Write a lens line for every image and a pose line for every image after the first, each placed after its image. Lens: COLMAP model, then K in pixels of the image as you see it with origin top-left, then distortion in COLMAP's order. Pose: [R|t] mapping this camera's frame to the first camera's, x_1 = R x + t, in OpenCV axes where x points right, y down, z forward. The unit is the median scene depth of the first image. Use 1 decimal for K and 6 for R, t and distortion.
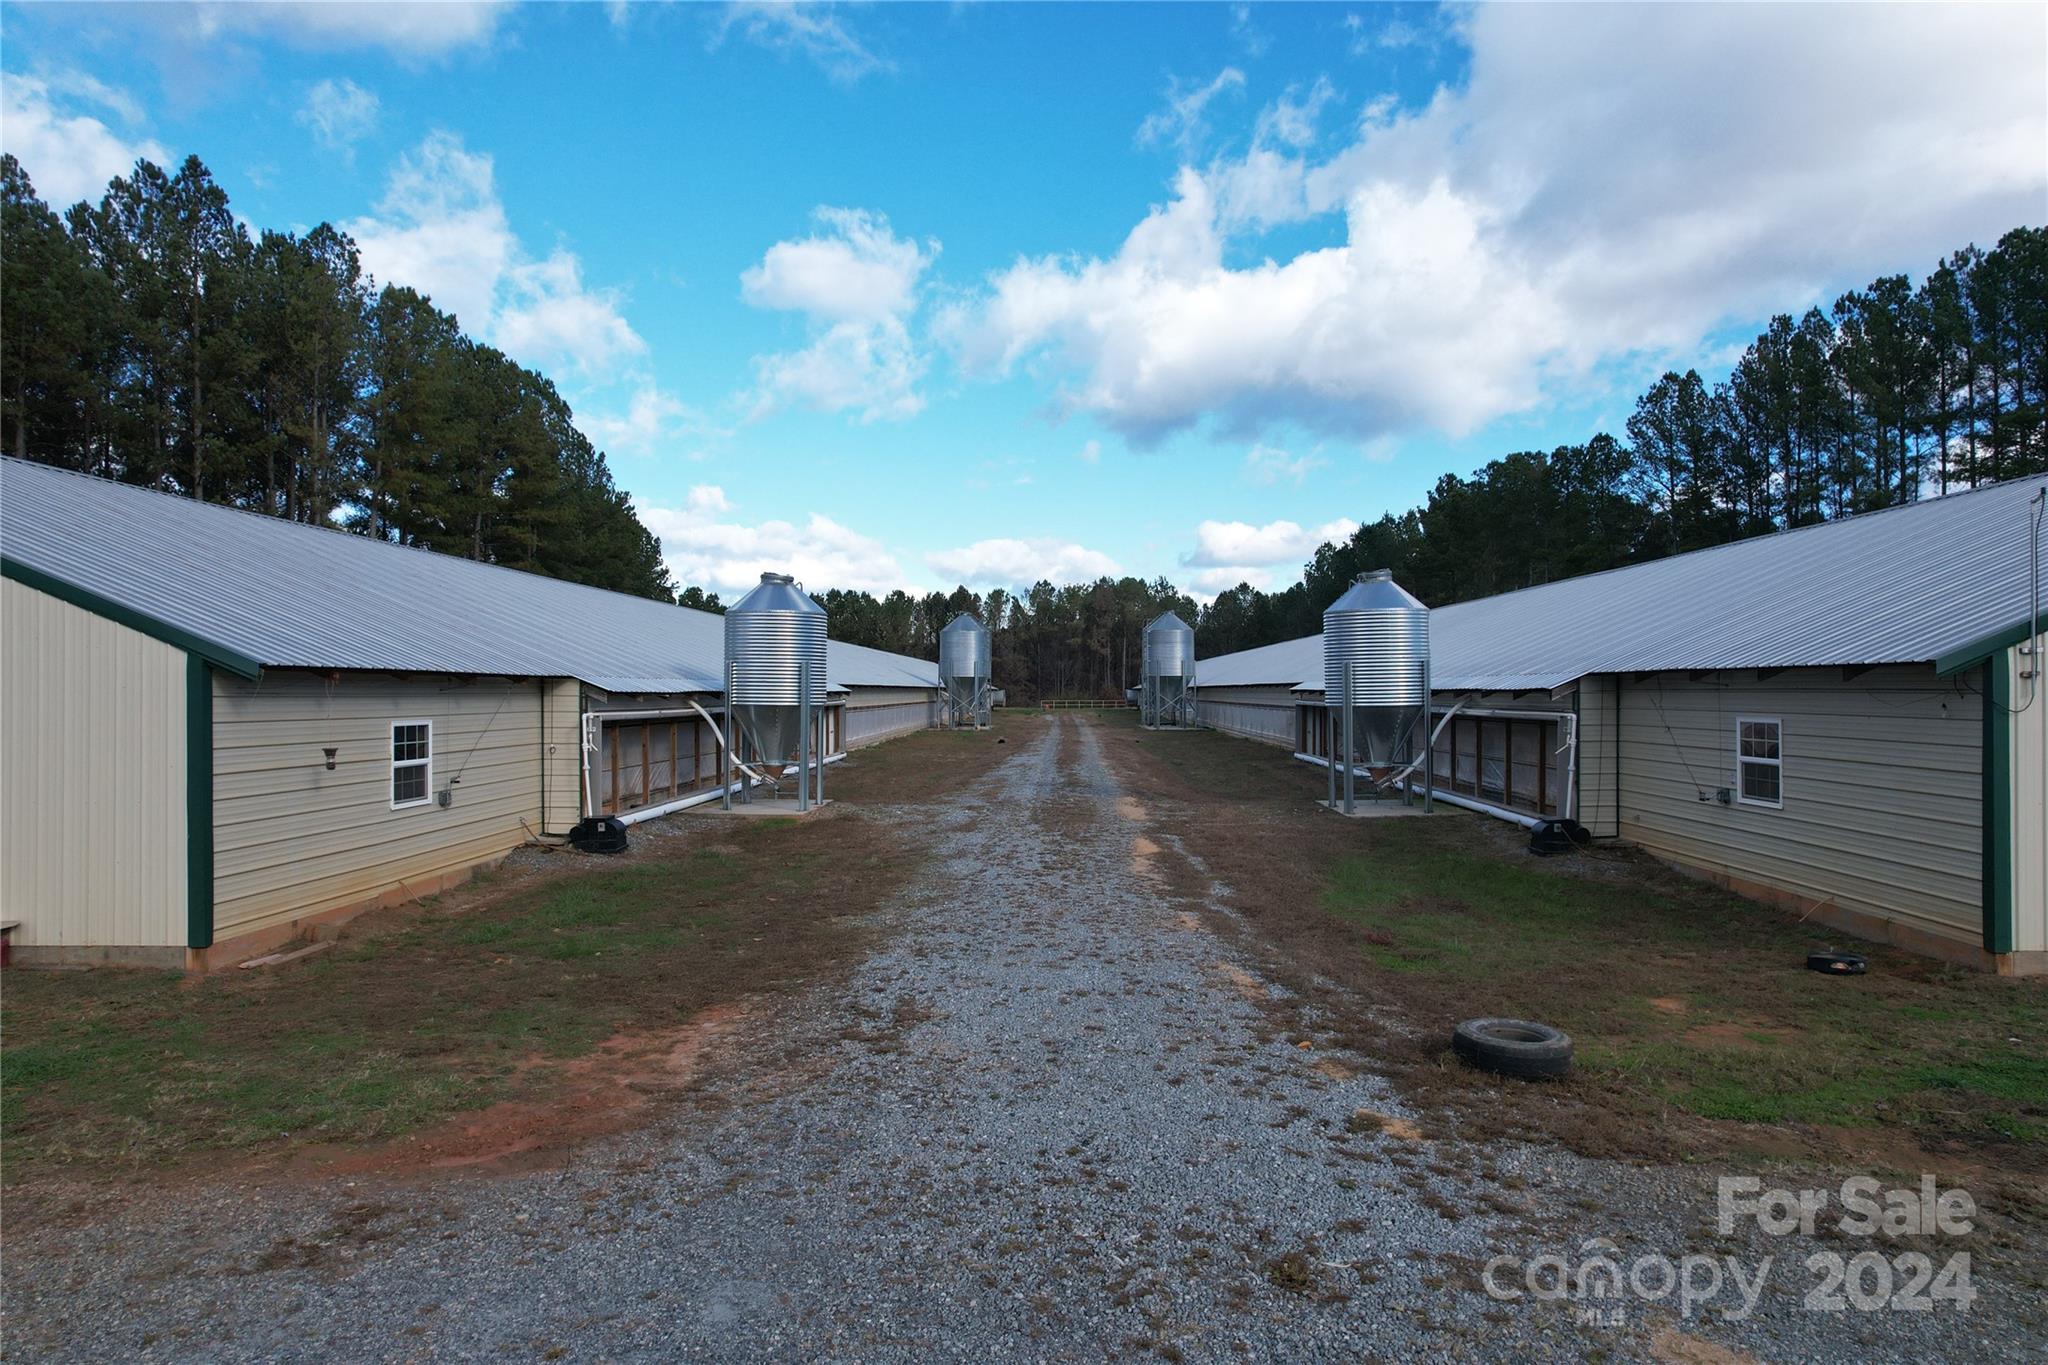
lens RADIAL K [[1343.2, 0, 1029.1], [0, 1343.2, 684.7], [0, 0, 1]] dist [-0.065882, 0.062813]
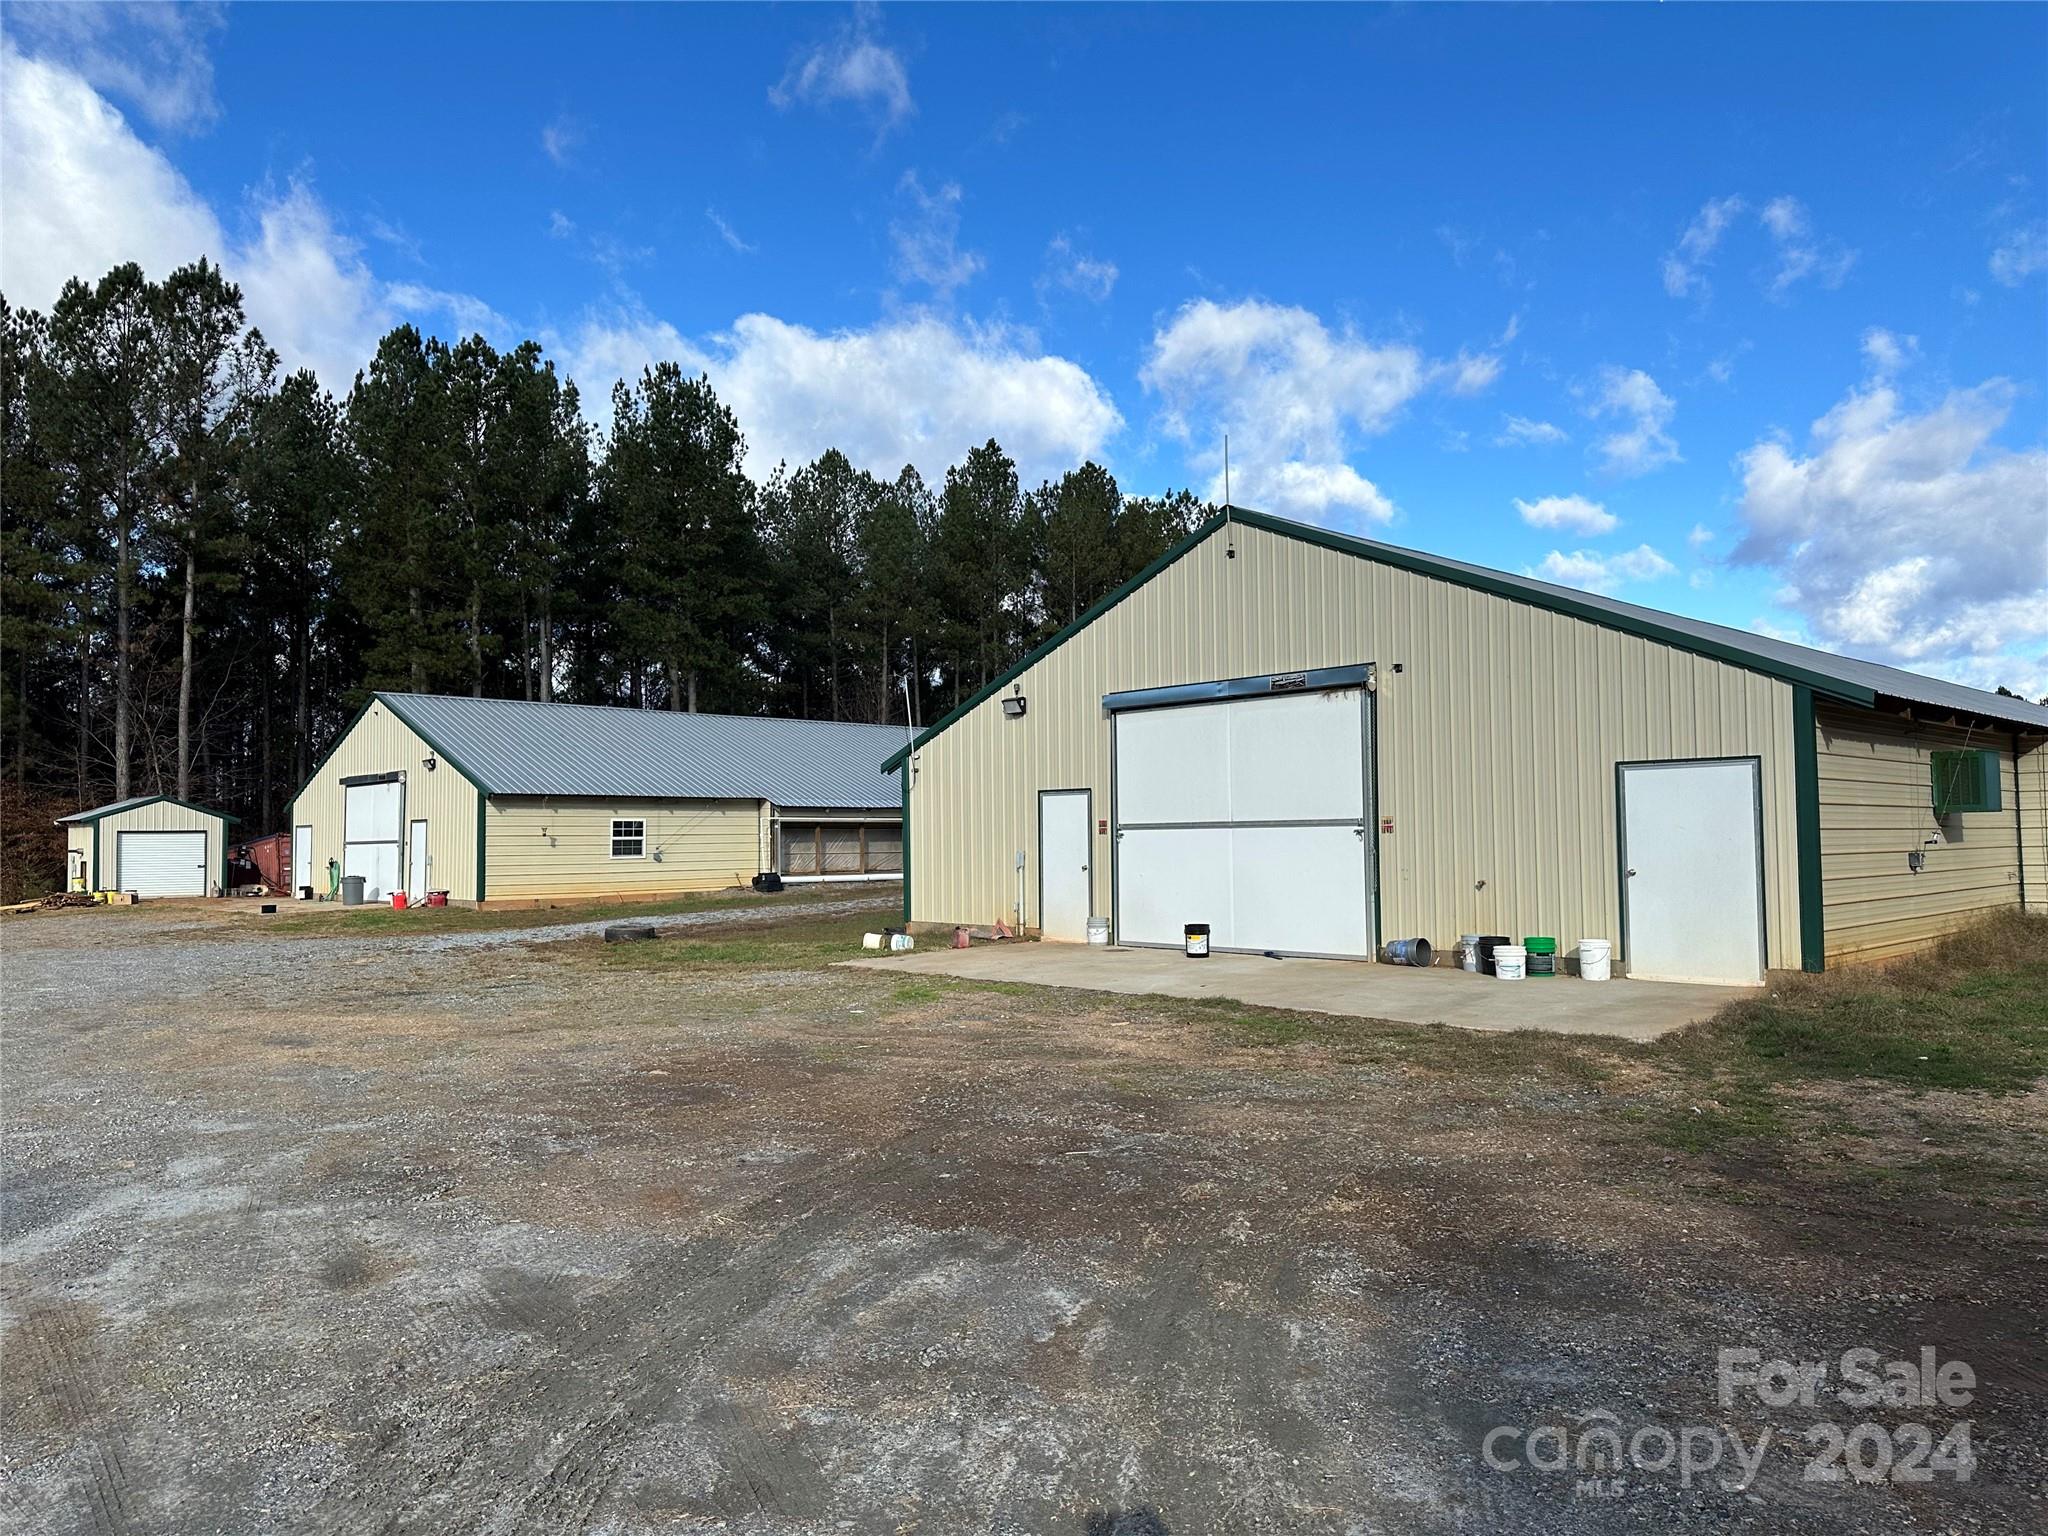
lens RADIAL K [[1457.9, 0, 1025.0], [0, 1457.9, 770.7], [0, 0, 1]] dist [0.036775, -0.030716]
pose [[0.689865, -0.034800, -0.723101, 0.351507], [0.009897, 0.999204, -0.038646, 0.009823], [0.723871, 0.019504, 0.689660, -0.035389]]
